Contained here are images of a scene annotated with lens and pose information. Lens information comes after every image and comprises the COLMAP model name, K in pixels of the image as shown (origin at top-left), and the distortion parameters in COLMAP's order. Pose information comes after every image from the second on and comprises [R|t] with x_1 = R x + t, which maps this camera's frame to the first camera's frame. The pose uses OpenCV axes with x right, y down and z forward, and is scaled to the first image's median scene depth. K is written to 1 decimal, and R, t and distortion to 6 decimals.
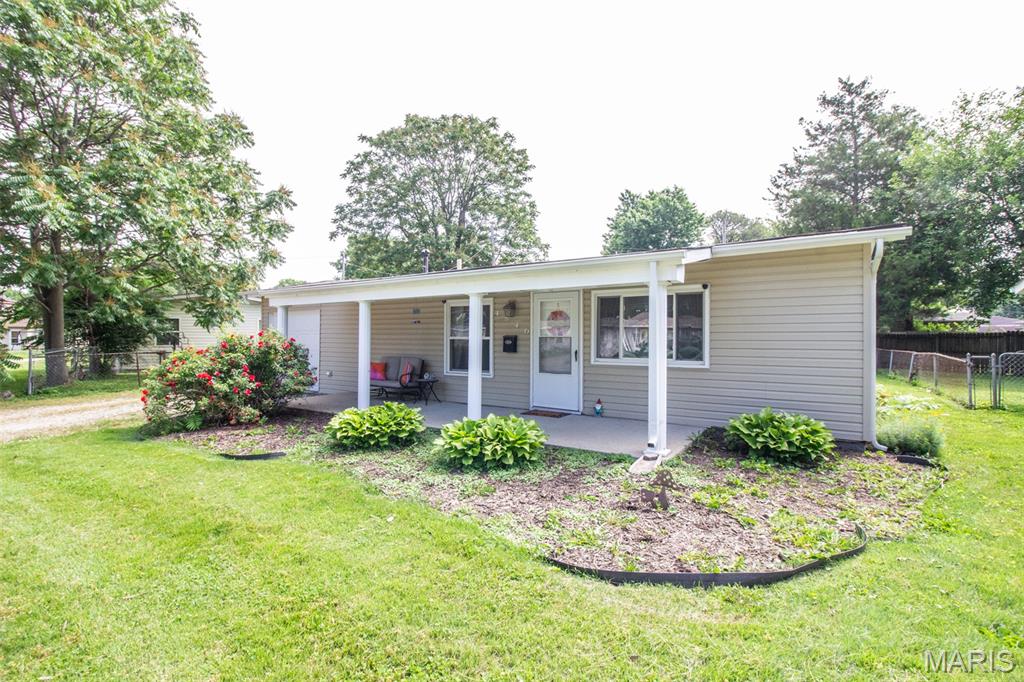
lens RADIAL K [[471.9, 0, 512.0], [0, 471.9, 341.0], [0, 0, 1]] dist [0.000428, -0.013837]
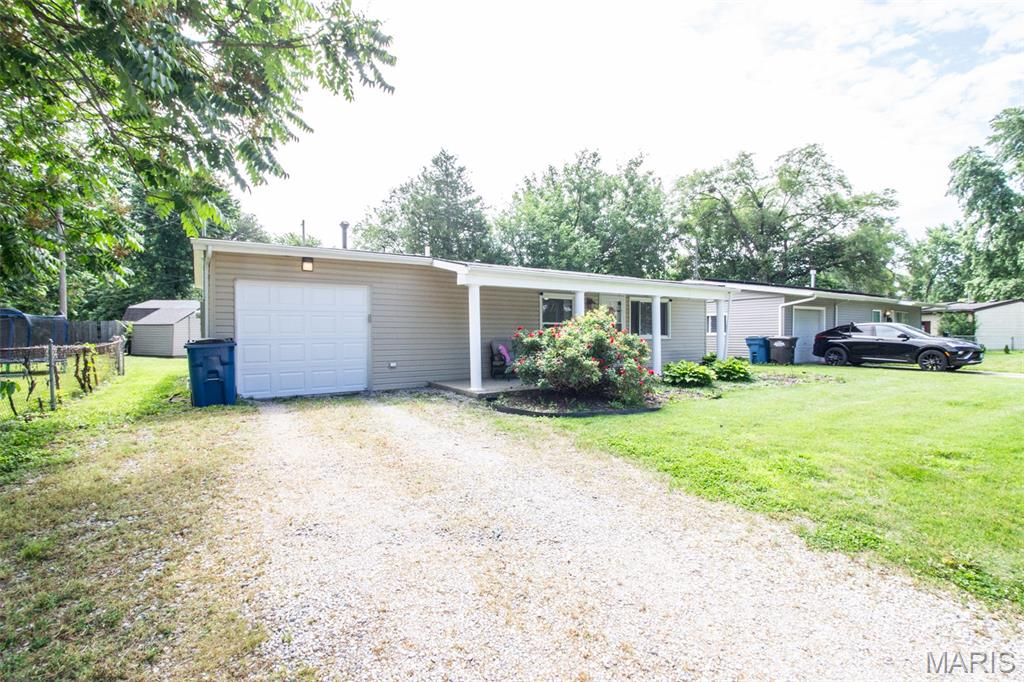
lens RADIAL K [[471.9, 0, 512.0], [0, 471.9, 341.0], [0, 0, 1]] dist [0.000428, -0.013837]
pose [[0.367745, -0.022875, 0.929645, -1.264633], [0.006919, 0.999737, 0.021862, 0.014921], [-0.929901, -0.001607, 0.367807, 0.568134]]
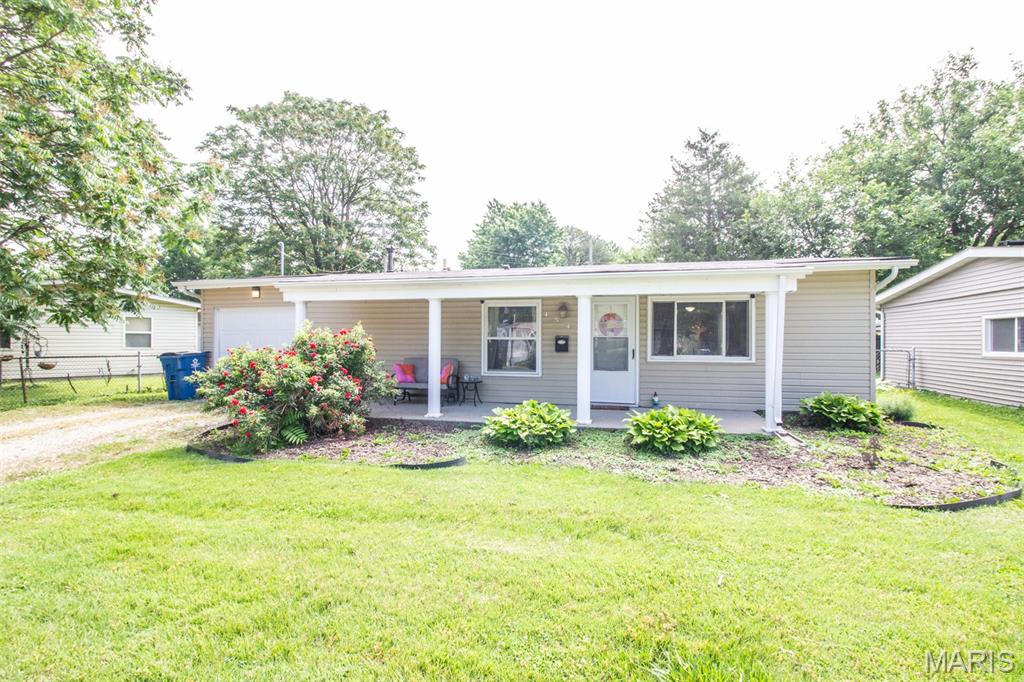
lens RADIAL K [[471.9, 0, 512.0], [0, 471.9, 341.0], [0, 0, 1]] dist [0.000428, -0.013837]
pose [[0.938372, 0.001507, 0.345623, -0.393671], [0.000893, 0.999977, -0.006784, 0.005872], [-0.345625, 0.006675, 0.938349, 0.043618]]
